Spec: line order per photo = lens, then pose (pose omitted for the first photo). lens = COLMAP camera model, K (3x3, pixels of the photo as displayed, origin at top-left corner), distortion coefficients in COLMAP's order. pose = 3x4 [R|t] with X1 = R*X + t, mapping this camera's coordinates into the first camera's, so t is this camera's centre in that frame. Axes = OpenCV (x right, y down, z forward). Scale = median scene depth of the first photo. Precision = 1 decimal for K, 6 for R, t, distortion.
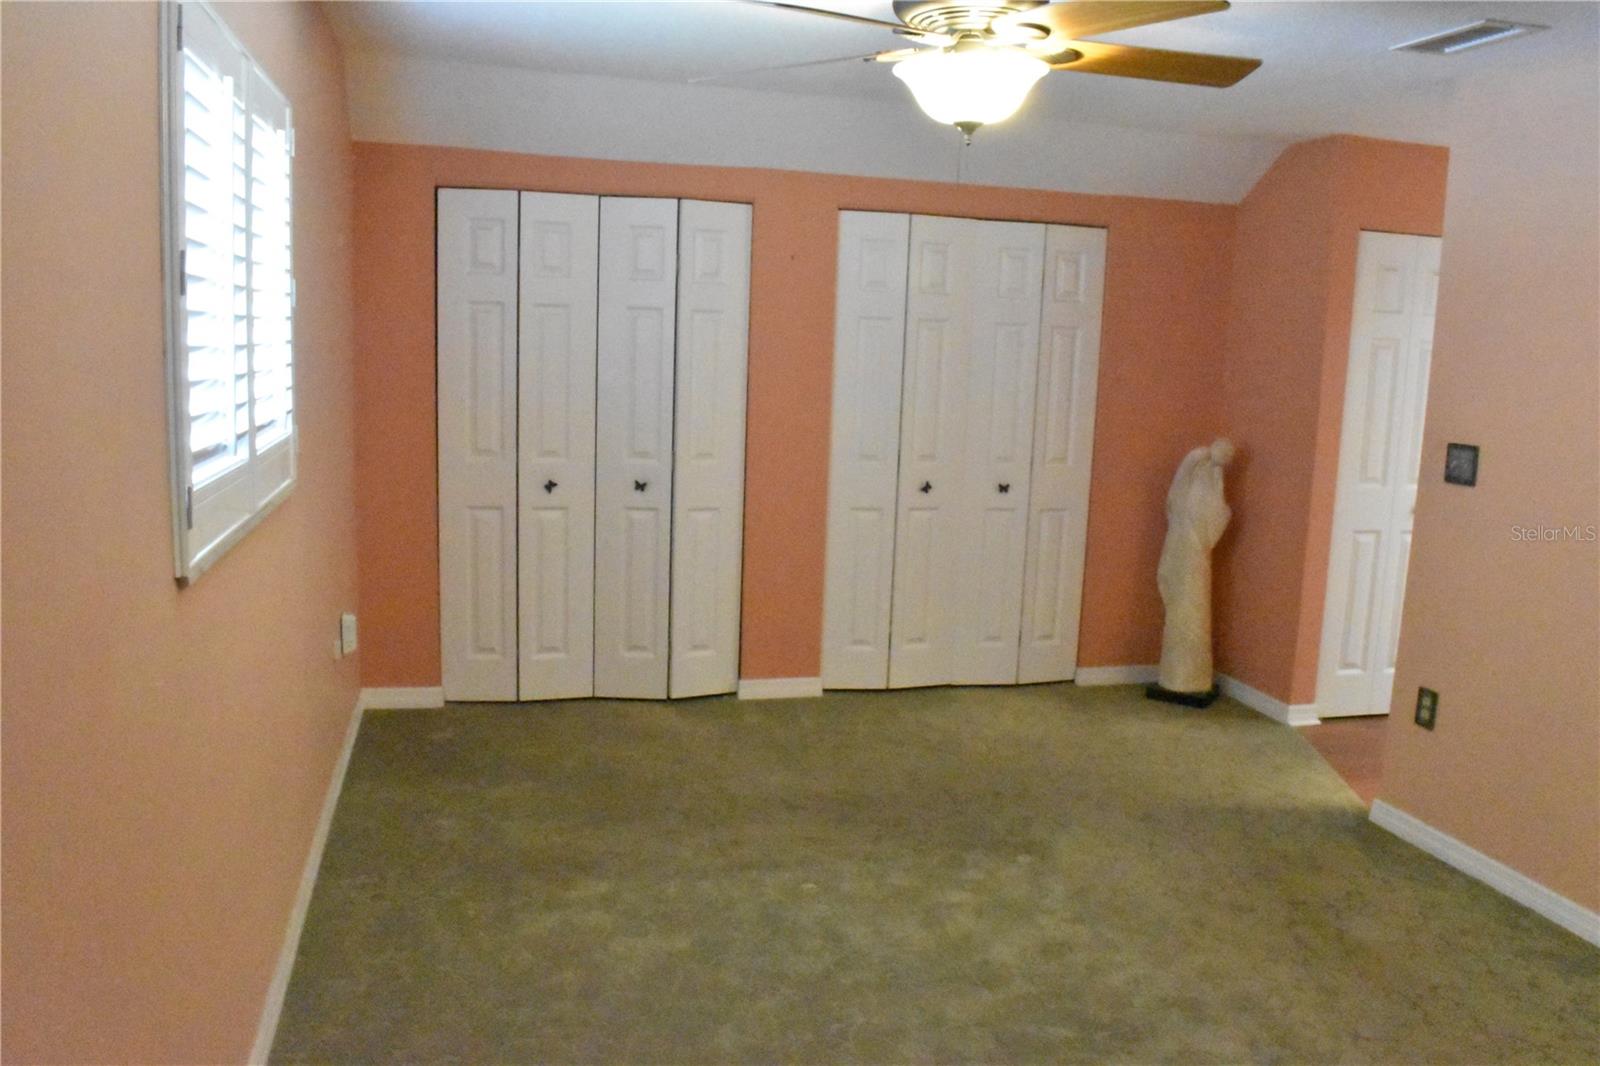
lens RADIAL K [[1308.3, 0, 799.7], [0, 1308.3, 599.5], [0, 0, 1]] dist [-0.089354, 0.000117]
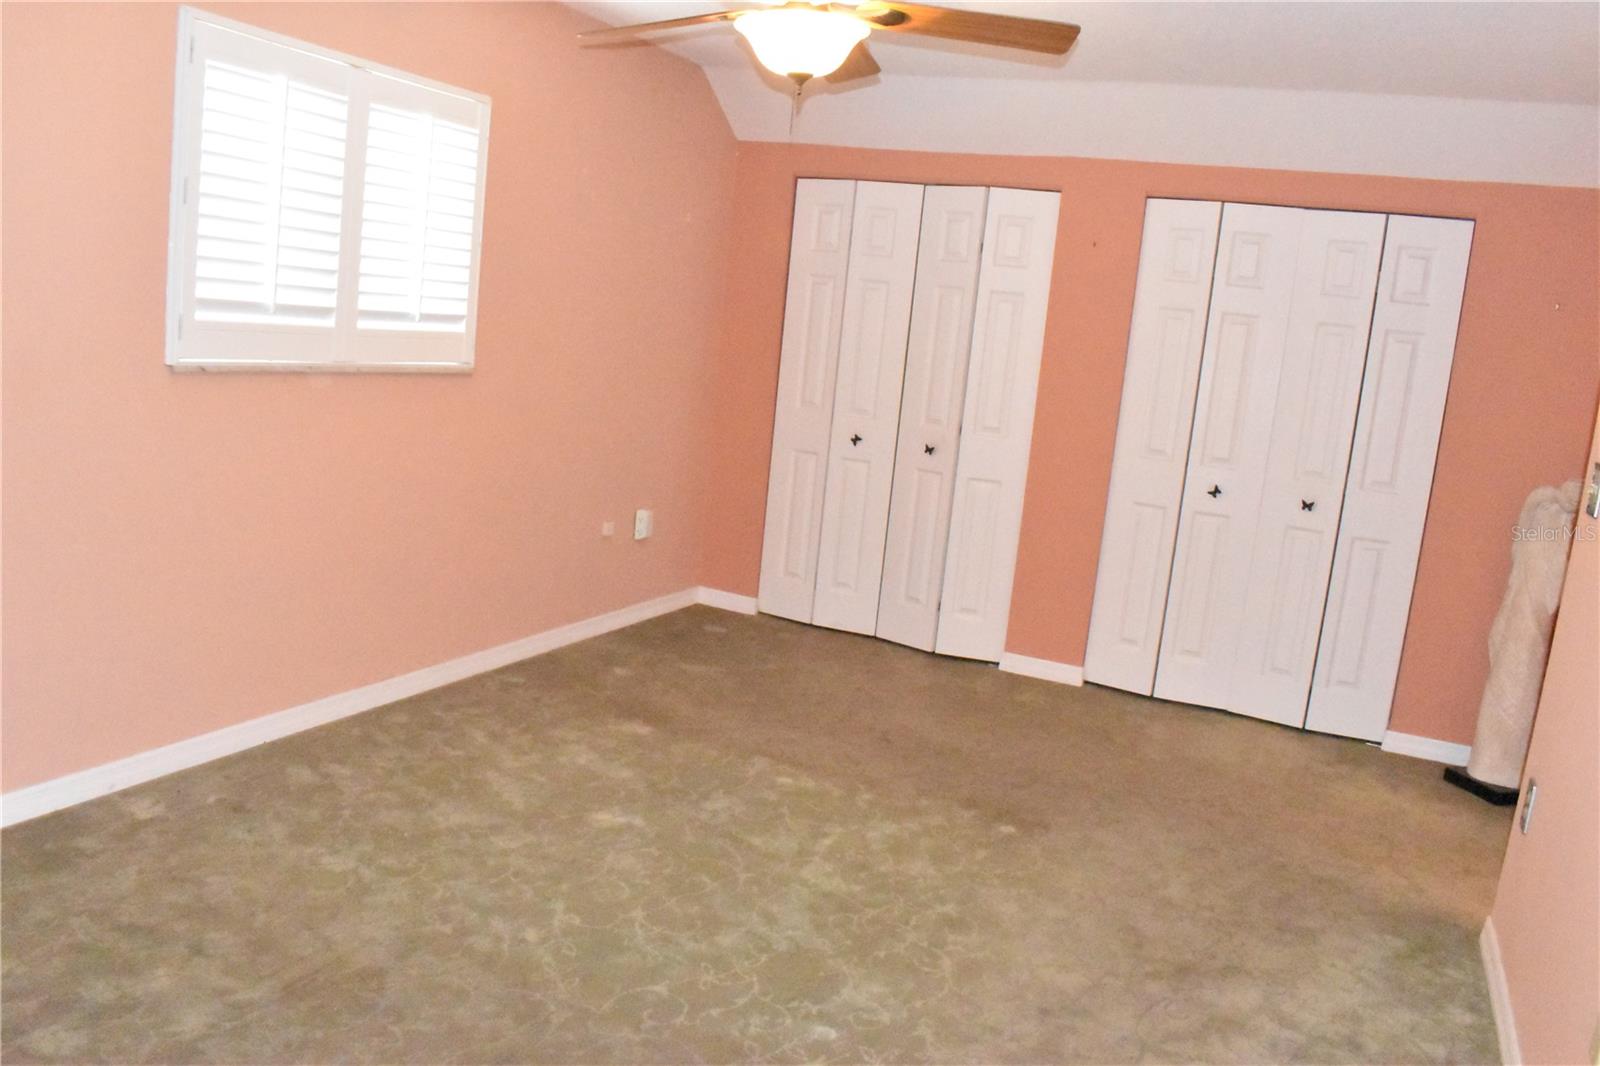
lens RADIAL K [[1285.0, 0, 800.0], [0, 1285.0, 533.0], [0, 0, 1]] dist [-0.092790, 0.007268]
pose [[0.757890, 0.152368, -0.634339, 0.462980], [-0.191390, 0.981488, 0.007086, -0.006427], [0.623676, 0.116036, 0.773022, 0.116129]]
